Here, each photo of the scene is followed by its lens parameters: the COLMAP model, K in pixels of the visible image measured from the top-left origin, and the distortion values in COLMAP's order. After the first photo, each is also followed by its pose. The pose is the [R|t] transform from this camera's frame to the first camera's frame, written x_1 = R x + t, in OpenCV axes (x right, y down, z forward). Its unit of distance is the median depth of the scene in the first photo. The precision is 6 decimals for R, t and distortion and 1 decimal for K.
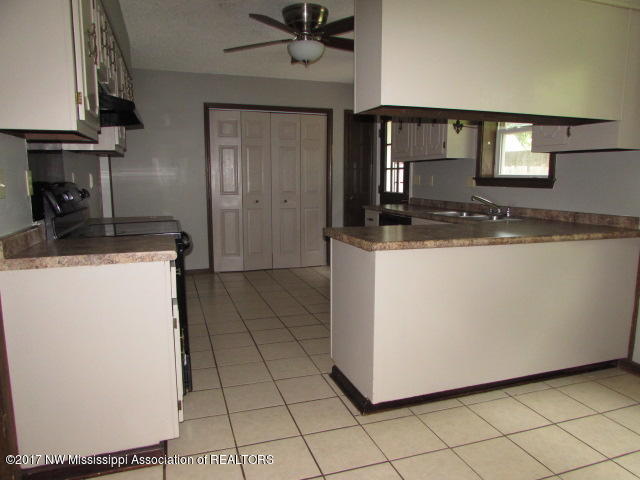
lens RADIAL K [[450.4, 0, 319.1], [0, 450.4, 240.4], [0, 0, 1]] dist [-0.047964, 0.011337]
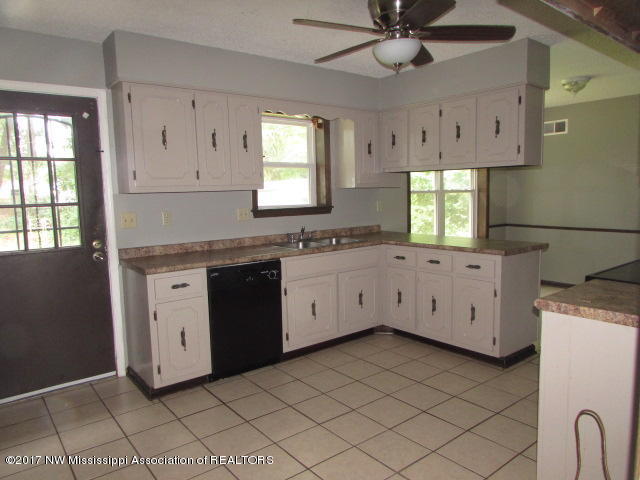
lens RADIAL K [[450.4, 0, 317.0], [0, 450.4, 243.7], [0, 0, 1]] dist [-0.047964, 0.011337]
pose [[-0.322212, -0.082093, 0.943101, -0.611424], [0.166123, 0.975871, 0.141702, -0.182721], [-0.931978, 0.202329, -0.300799, 1.174034]]
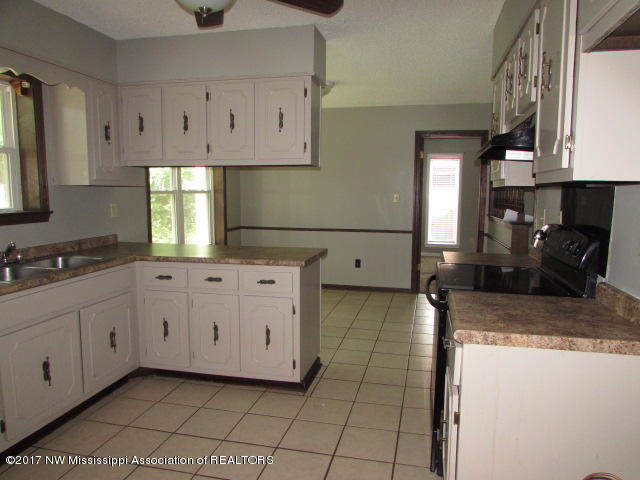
lens RADIAL K [[450.4, 0, 325.1], [0, 450.4, 242.5], [0, 0, 1]] dist [-0.047964, 0.011337]
pose [[-0.853486, -0.046511, 0.519037, -0.369977], [0.087920, 0.968879, 0.231394, -0.190849], [-0.513646, 0.243125, -0.822835, 1.181282]]
